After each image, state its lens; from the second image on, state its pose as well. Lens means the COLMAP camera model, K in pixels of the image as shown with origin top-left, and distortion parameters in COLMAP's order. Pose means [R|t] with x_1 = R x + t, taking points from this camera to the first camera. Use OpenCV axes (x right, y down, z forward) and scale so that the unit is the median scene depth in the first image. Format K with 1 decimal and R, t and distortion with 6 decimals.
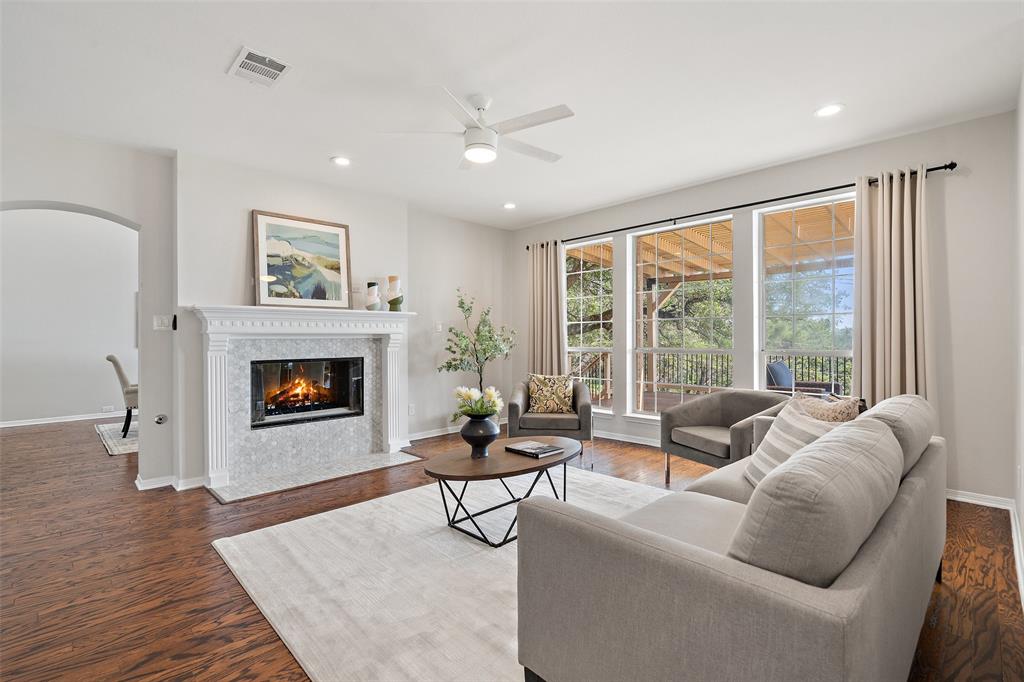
lens RADIAL K [[467.6, 0, 515.7], [0, 467.6, 344.2], [0, 0, 1]] dist [-0.001067, 0.001077]
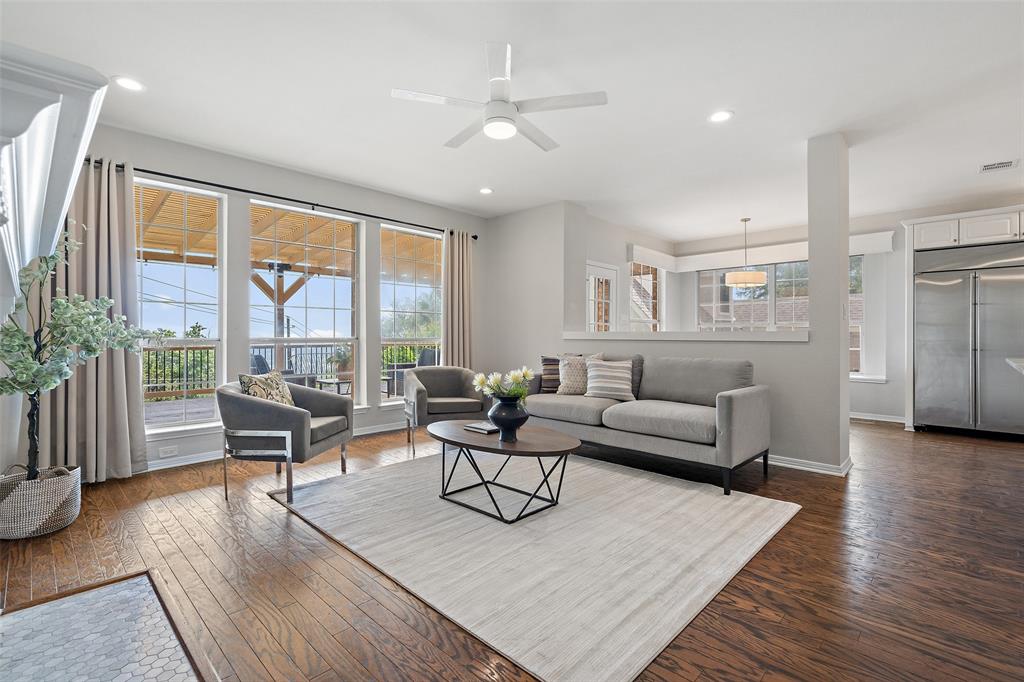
lens RADIAL K [[467.6, 0, 505.8], [0, 467.6, 341.0], [0, 0, 1]] dist [-0.001067, 0.001077]
pose [[-0.019678, -0.008842, 0.999767, -0.714757], [0.014784, 0.999849, 0.009133, 0.014638], [-0.999697, 0.014960, -0.019545, 0.690822]]
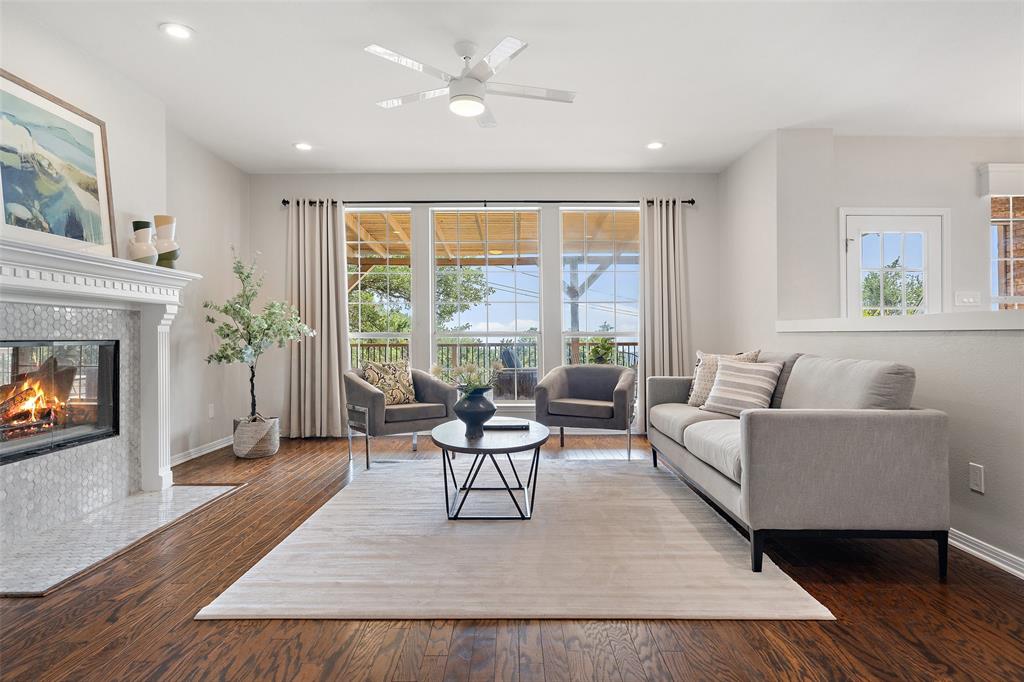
lens RADIAL K [[593.6, 0, 514.6], [0, 593.6, 336.9], [0, 0, 1]] dist [0.005877, 0.001535]
pose [[0.697048, 0.003350, 0.717017, -0.577536], [0.010497, 0.999834, -0.014876, 0.044130], [-0.716948, 0.017896, 0.696897, 0.090104]]
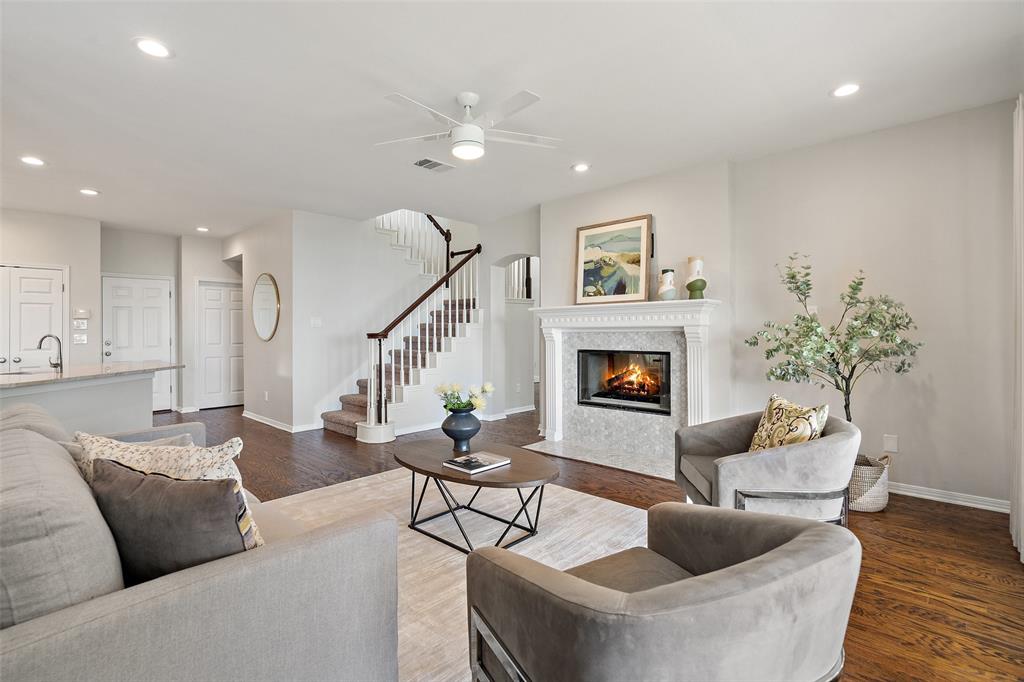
lens RADIAL K [[467.6, 0, 508.4], [0, 467.6, 323.6], [0, 0, 1]] dist [-0.001067, 0.001077]
pose [[0.048054, -0.007925, -0.998813, 0.628165], [-0.000991, 0.999968, -0.007981, -0.021948], [0.998844, 0.001373, 0.048045, 0.706767]]
